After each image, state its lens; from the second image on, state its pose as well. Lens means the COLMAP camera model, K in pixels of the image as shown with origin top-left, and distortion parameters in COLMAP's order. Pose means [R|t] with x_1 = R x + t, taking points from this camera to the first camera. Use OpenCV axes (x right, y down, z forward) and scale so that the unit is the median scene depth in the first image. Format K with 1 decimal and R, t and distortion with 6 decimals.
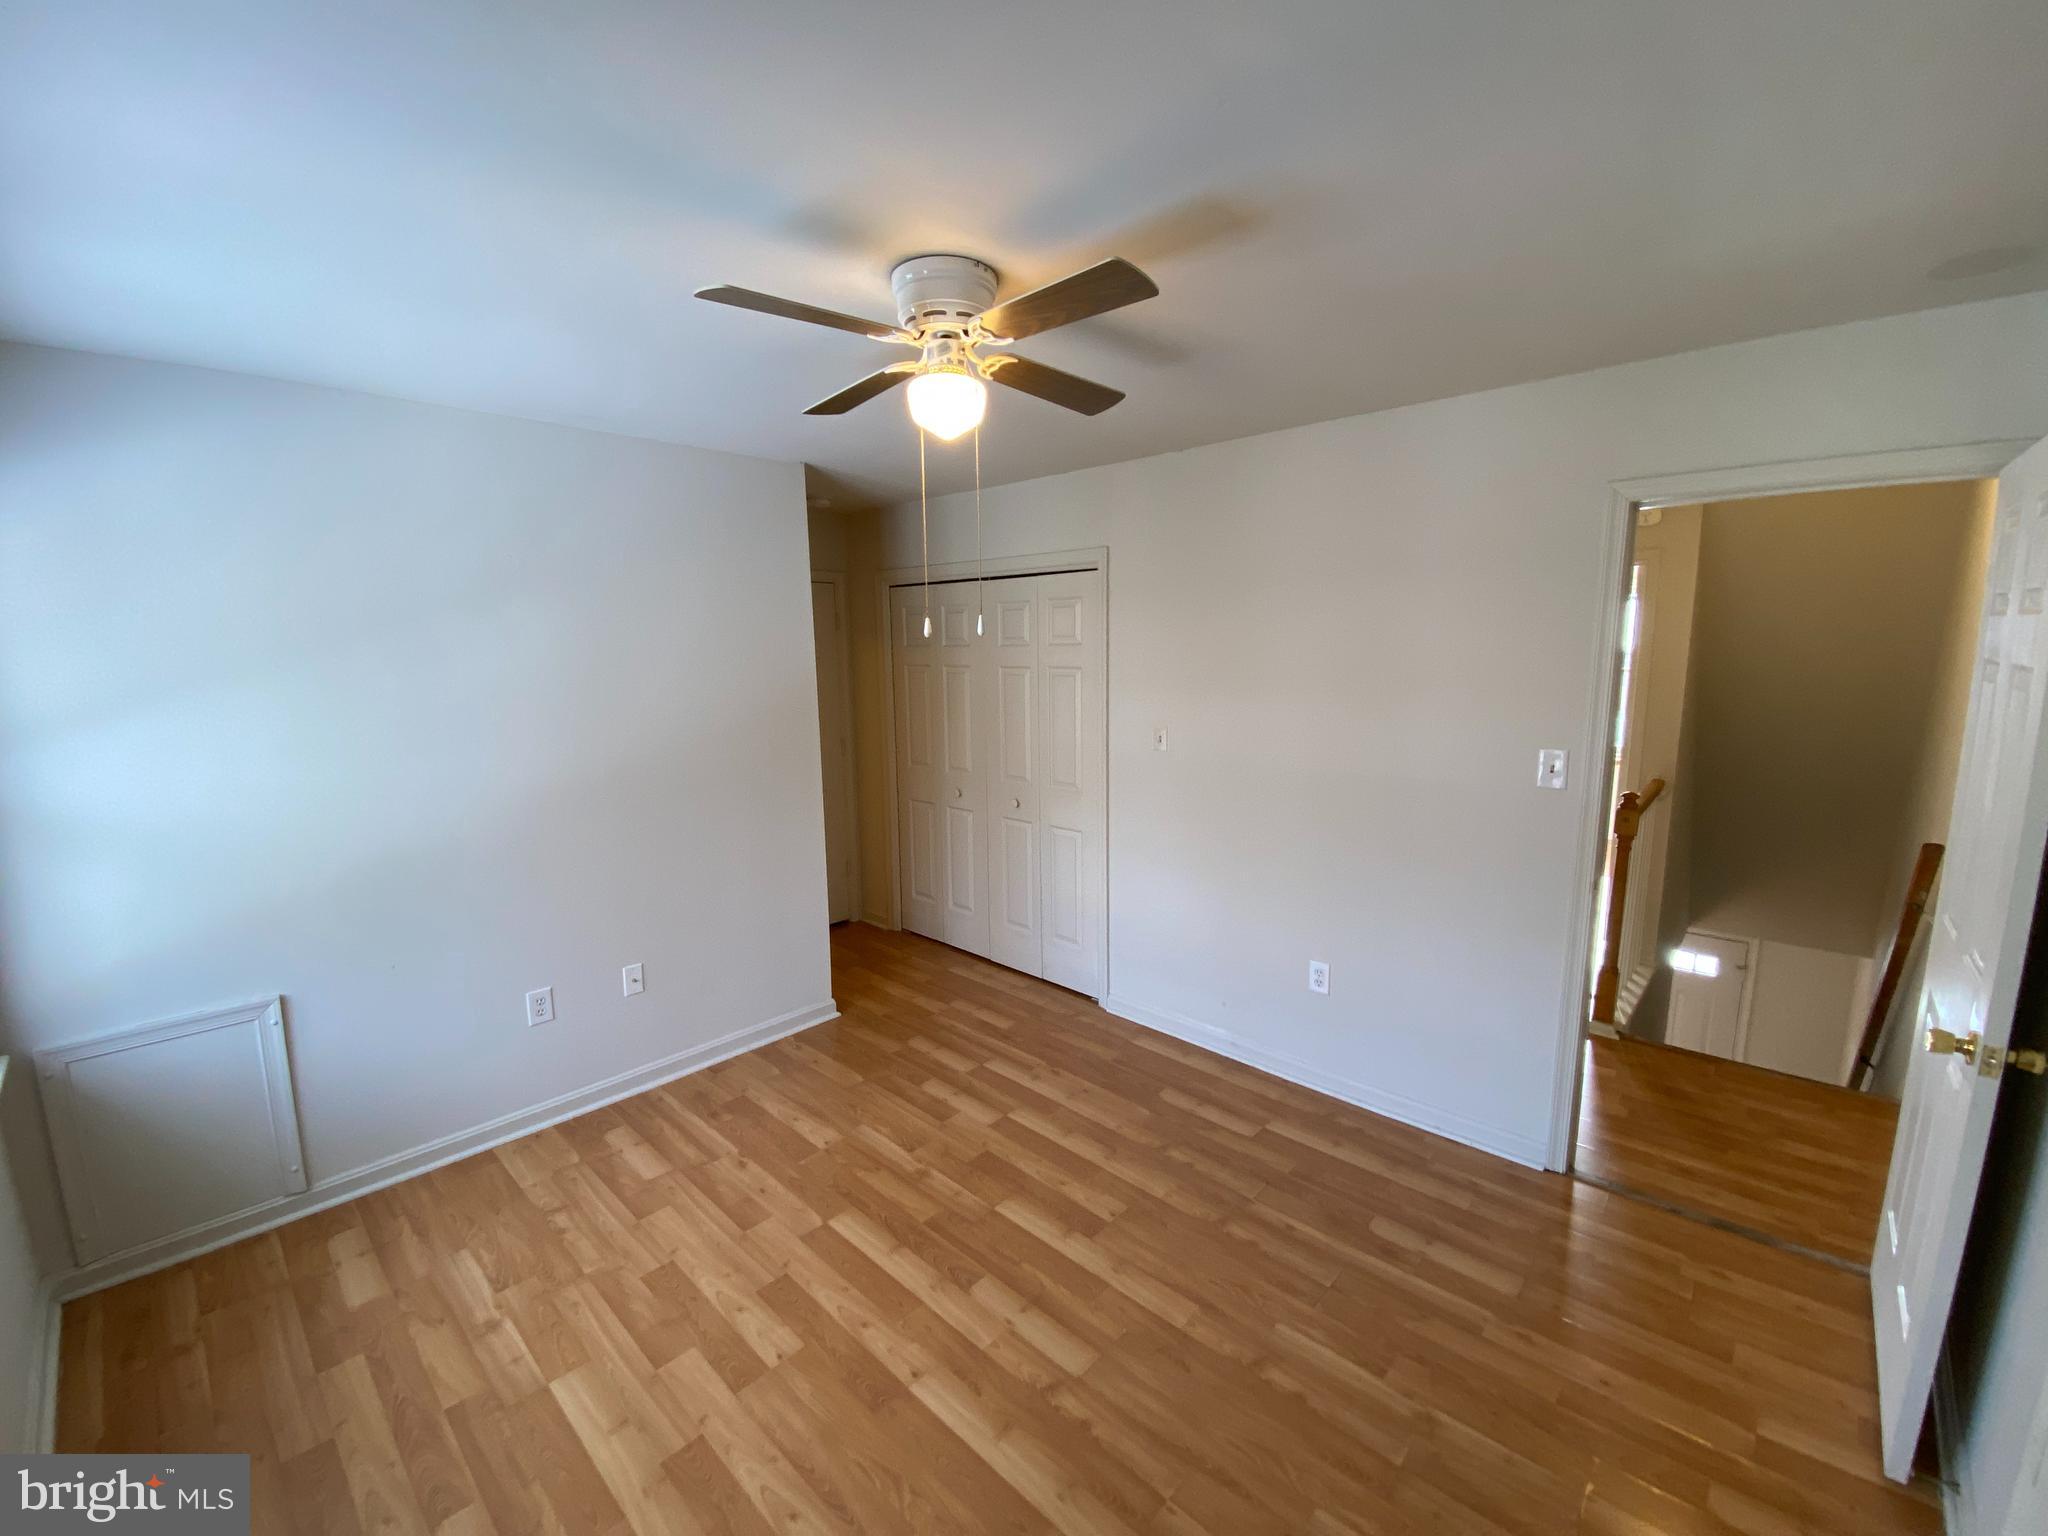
lens RADIAL K [[830.7, 0, 1026.8], [0, 830.7, 781.6], [0, 0, 1]] dist [0.000205, -0.016363]
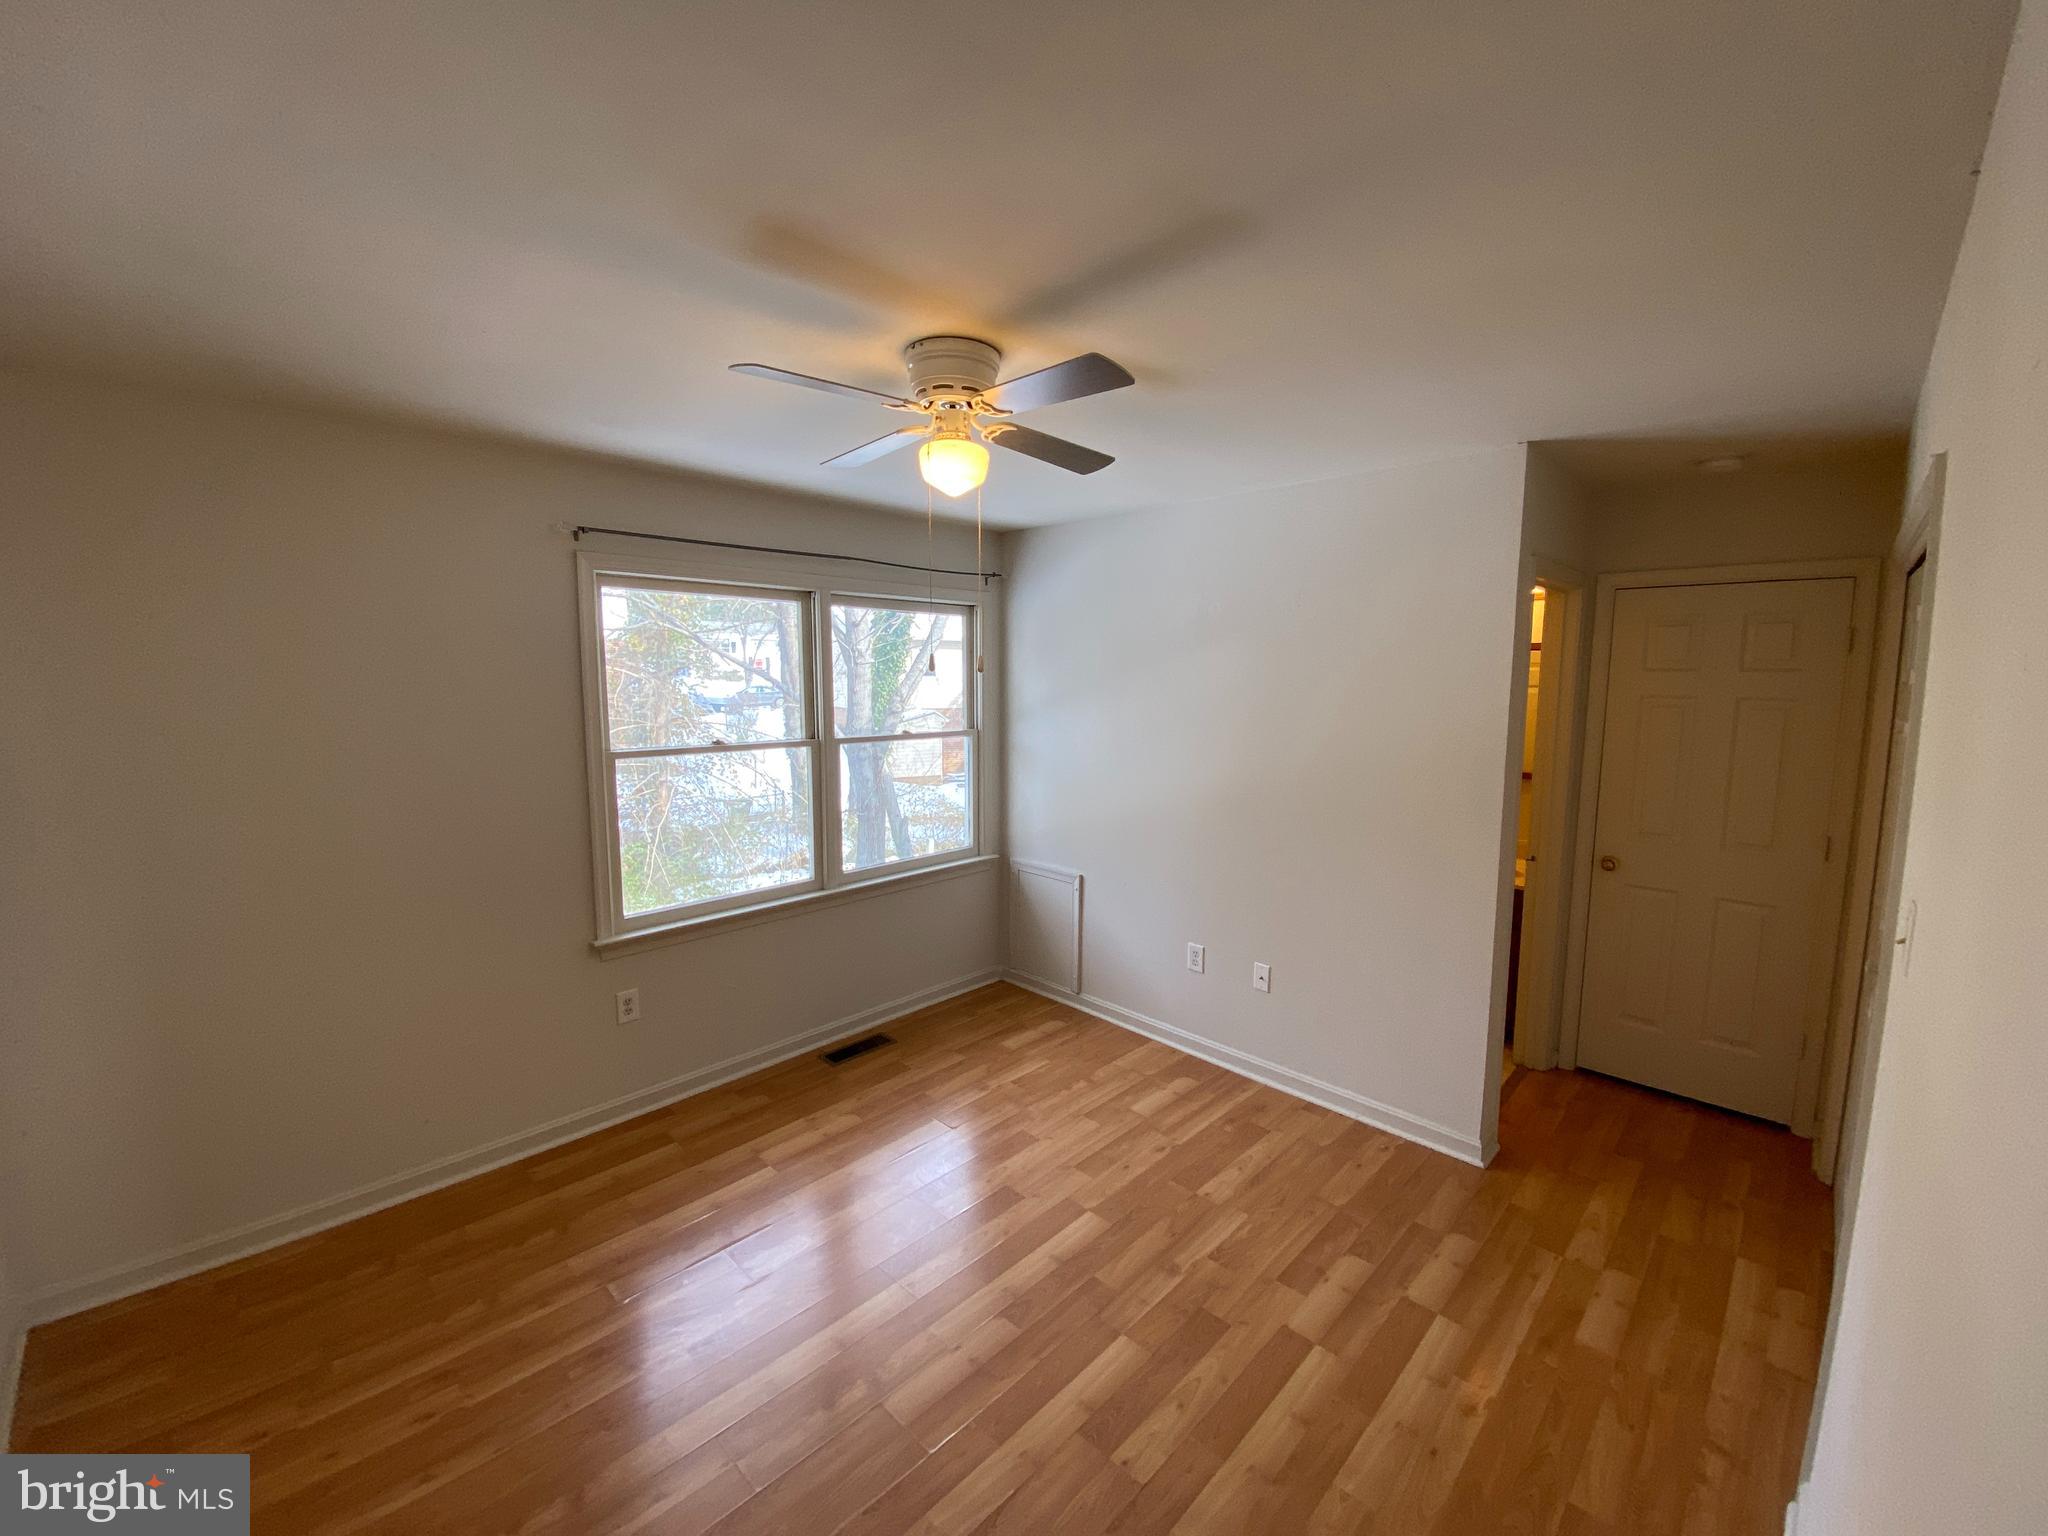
lens RADIAL K [[829.4, 0, 1025.1], [0, 829.4, 769.1], [0, 0, 1]] dist [0.011780, -0.016898]
pose [[-0.018097, 0.136510, -0.990473, 0.671780], [-0.169111, 0.975945, 0.137598, -0.150574], [0.985431, 0.169990, 0.005423, 0.715663]]
